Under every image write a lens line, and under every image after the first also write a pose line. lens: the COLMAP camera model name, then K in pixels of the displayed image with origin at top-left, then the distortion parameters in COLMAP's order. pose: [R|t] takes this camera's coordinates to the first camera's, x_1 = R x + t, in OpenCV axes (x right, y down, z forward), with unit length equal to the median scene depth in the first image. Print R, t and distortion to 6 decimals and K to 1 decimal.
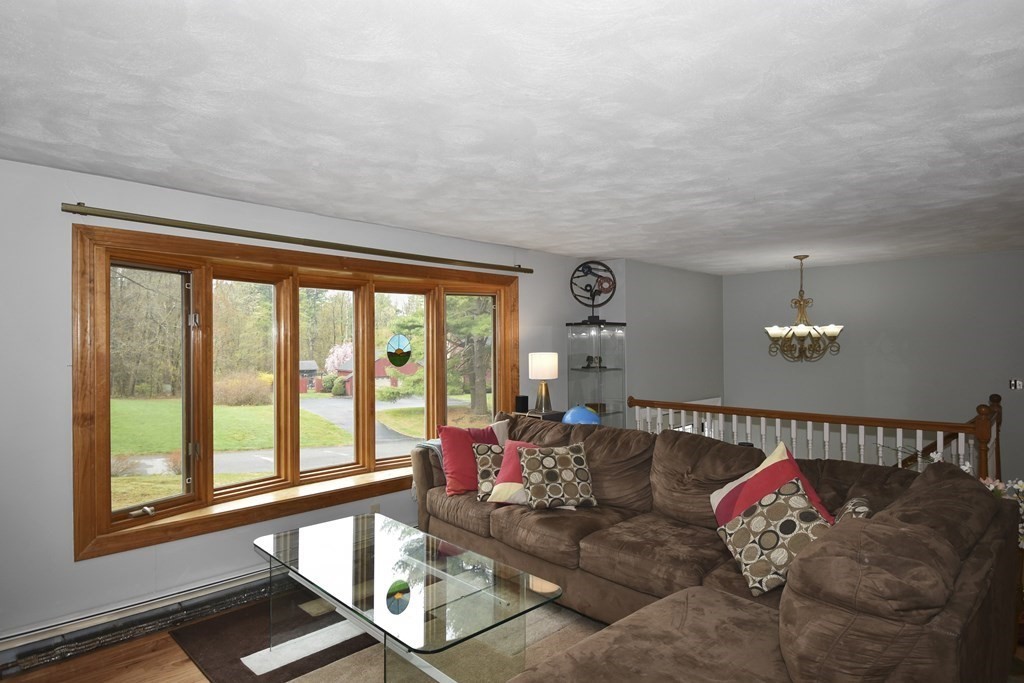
lens RADIAL K [[561.2, 0, 512.0], [0, 561.2, 341.5], [0, 0, 1]] dist [0.037157, -0.000269]
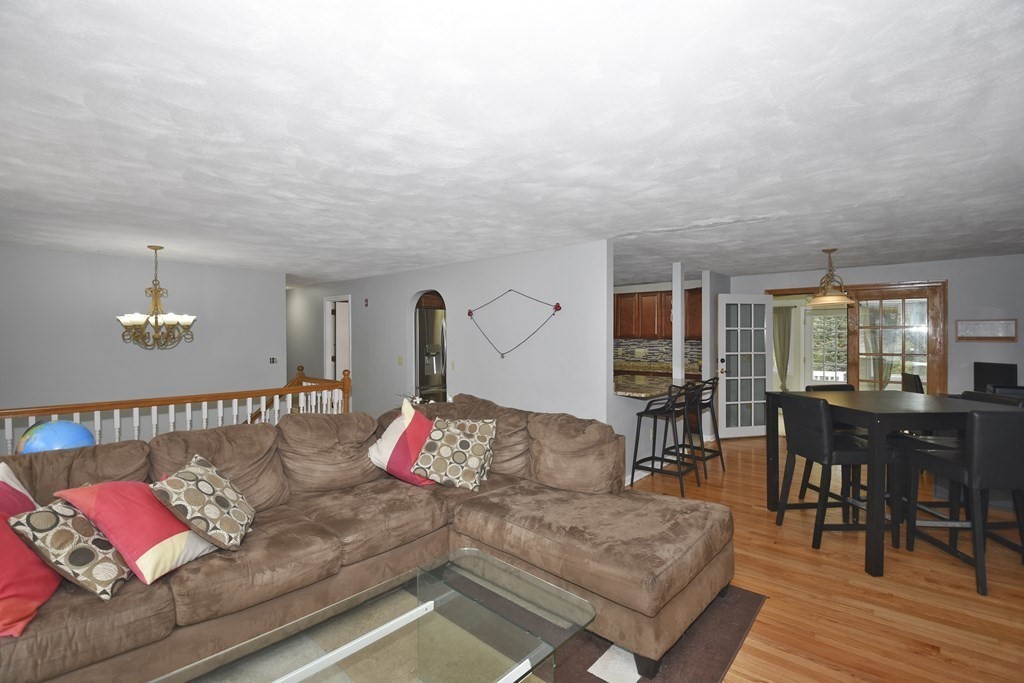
lens RADIAL K [[457.4, 0, 512.0], [0, 457.4, 341.5], [0, 0, 1]] dist [0.009502, -0.021737]
pose [[-0.045690, -0.008410, 0.998920, -0.362362], [-0.007115, 0.999942, 0.008093, 0.010338], [-0.998930, -0.006737, -0.045747, 0.415473]]
